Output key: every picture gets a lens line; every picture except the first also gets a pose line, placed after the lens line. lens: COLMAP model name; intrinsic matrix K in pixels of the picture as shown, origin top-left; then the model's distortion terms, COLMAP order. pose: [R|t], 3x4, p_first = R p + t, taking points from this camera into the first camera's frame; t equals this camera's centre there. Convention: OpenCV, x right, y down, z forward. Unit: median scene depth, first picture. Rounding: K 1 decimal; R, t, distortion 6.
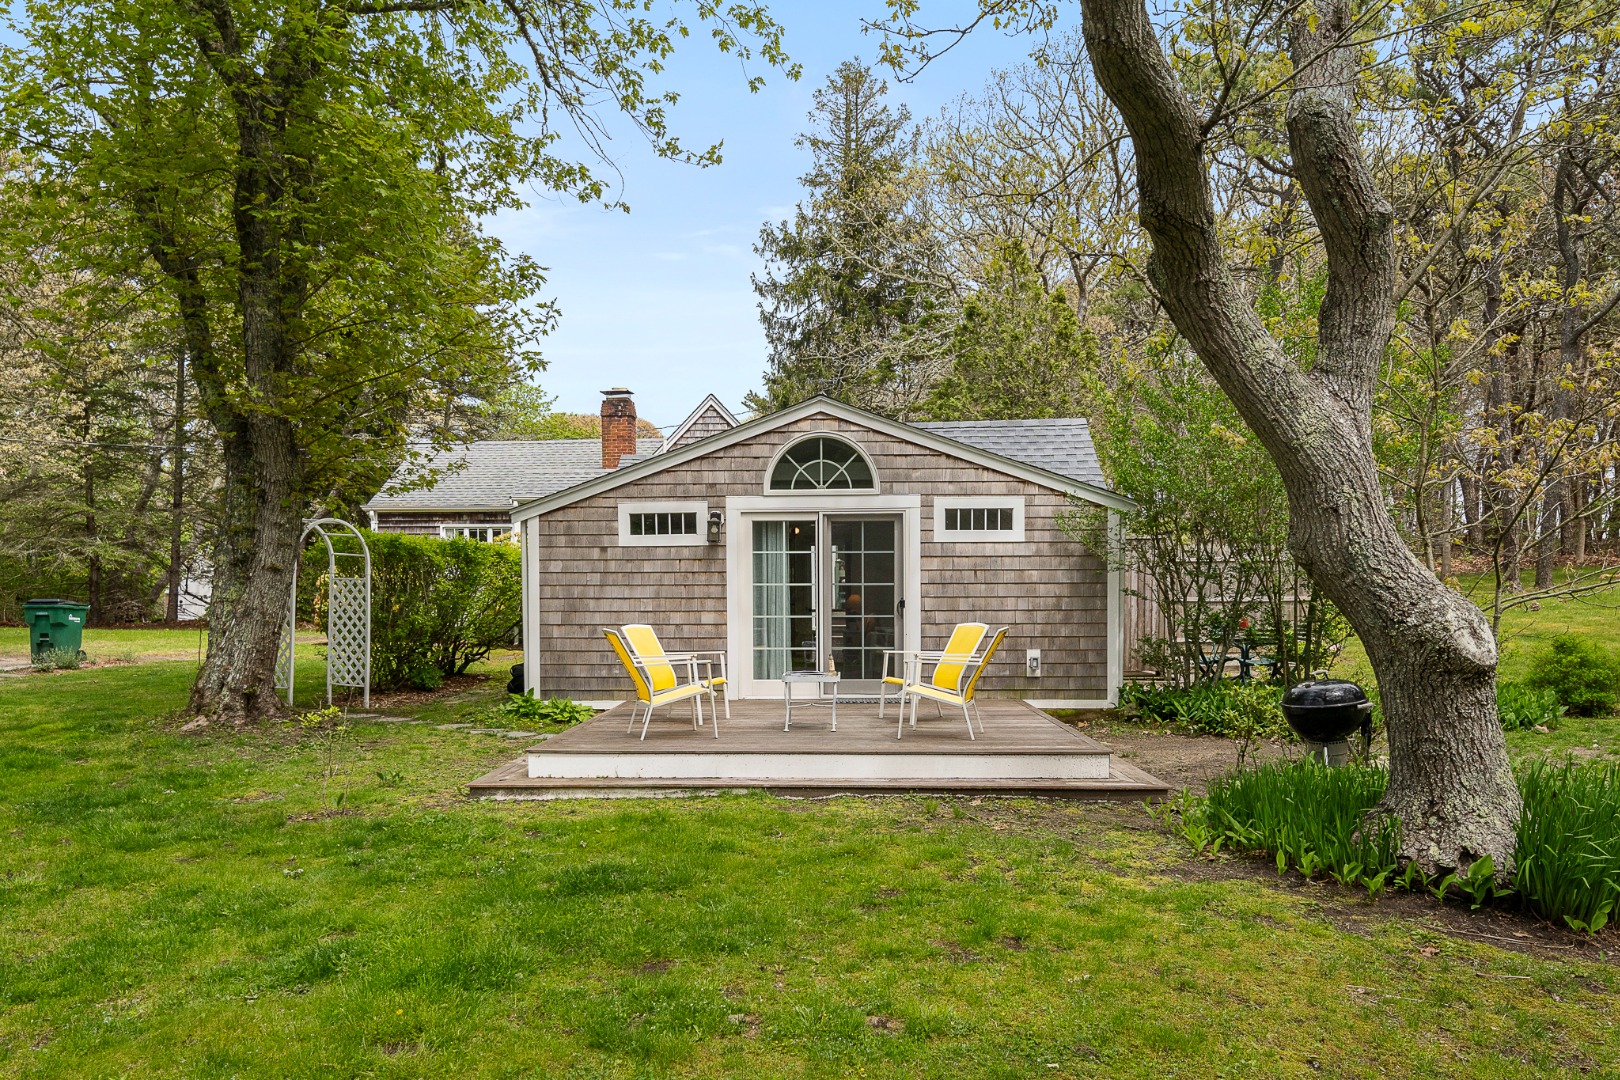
lens RADIAL K [[1204.3, 0, 810.1], [0, 1204.3, 538.9], [0, 0, 1]] dist [0.001532, 0.000254]
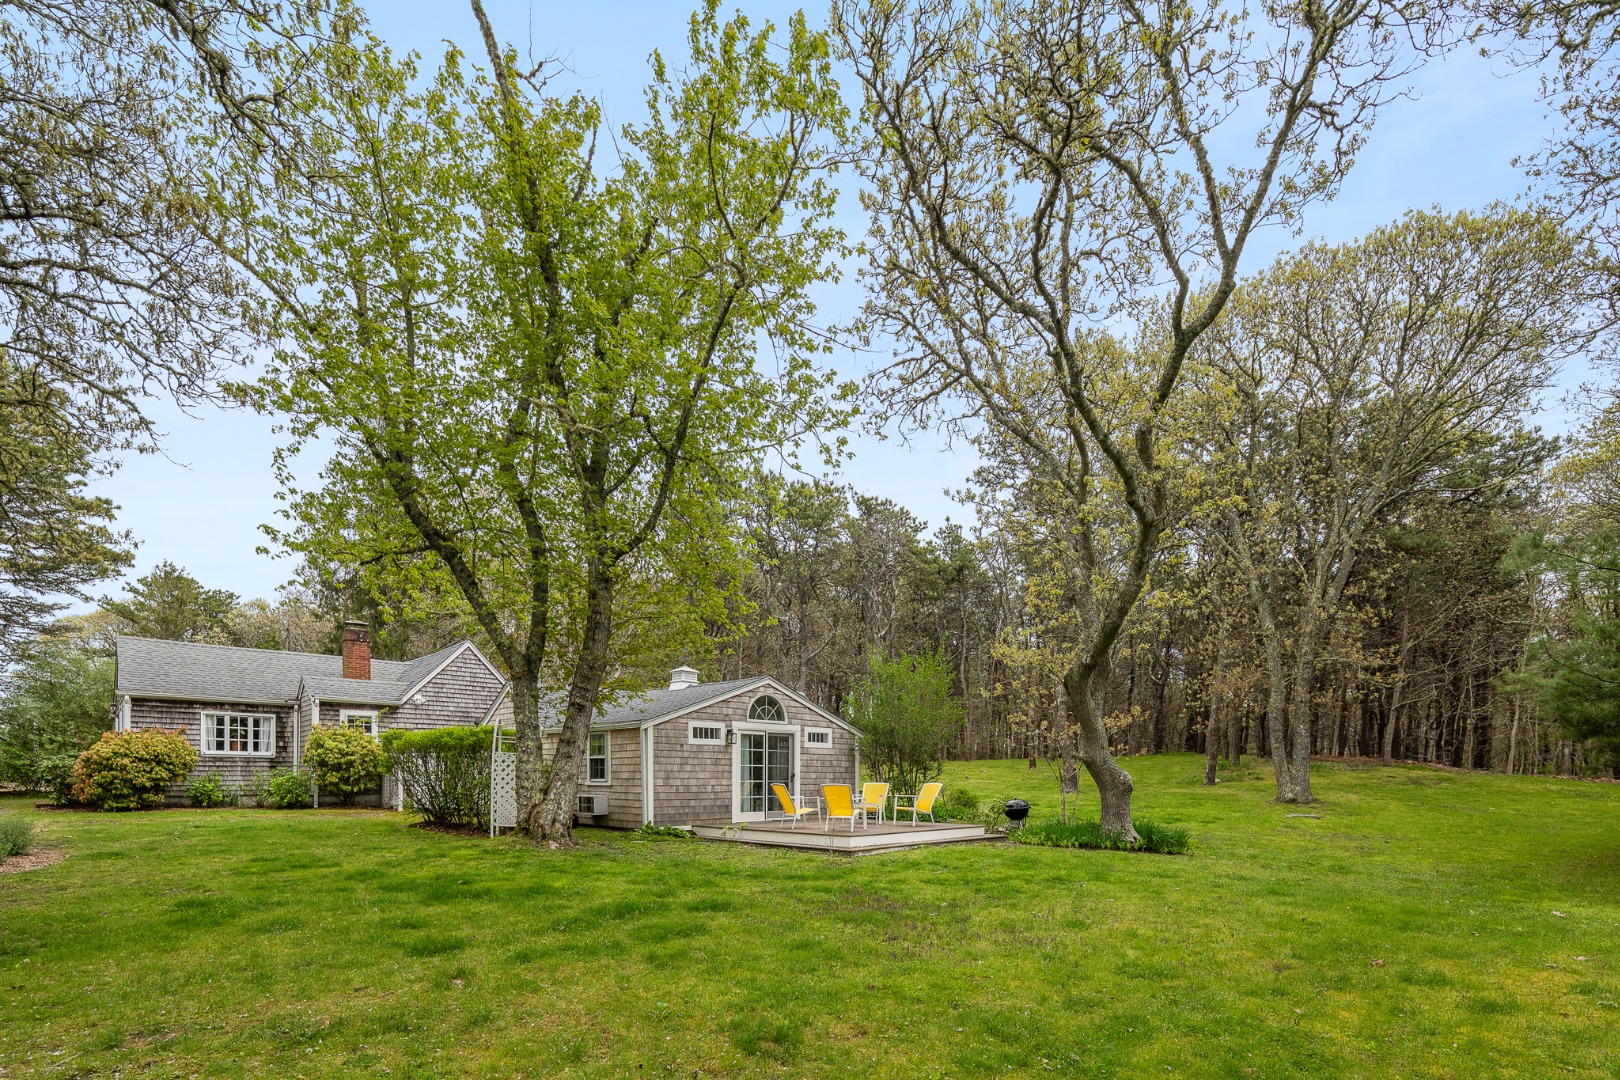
lens RADIAL K [[789.5, 0, 809.1], [0, 789.5, 540.9], [0, 0, 1]] dist [0.003231, 0.000075]
pose [[0.687671, 0.214034, 0.693756, -0.992845], [-0.038362, 0.964935, -0.259671, 0.013632], [-0.725008, 0.151955, 0.671768, -0.060104]]
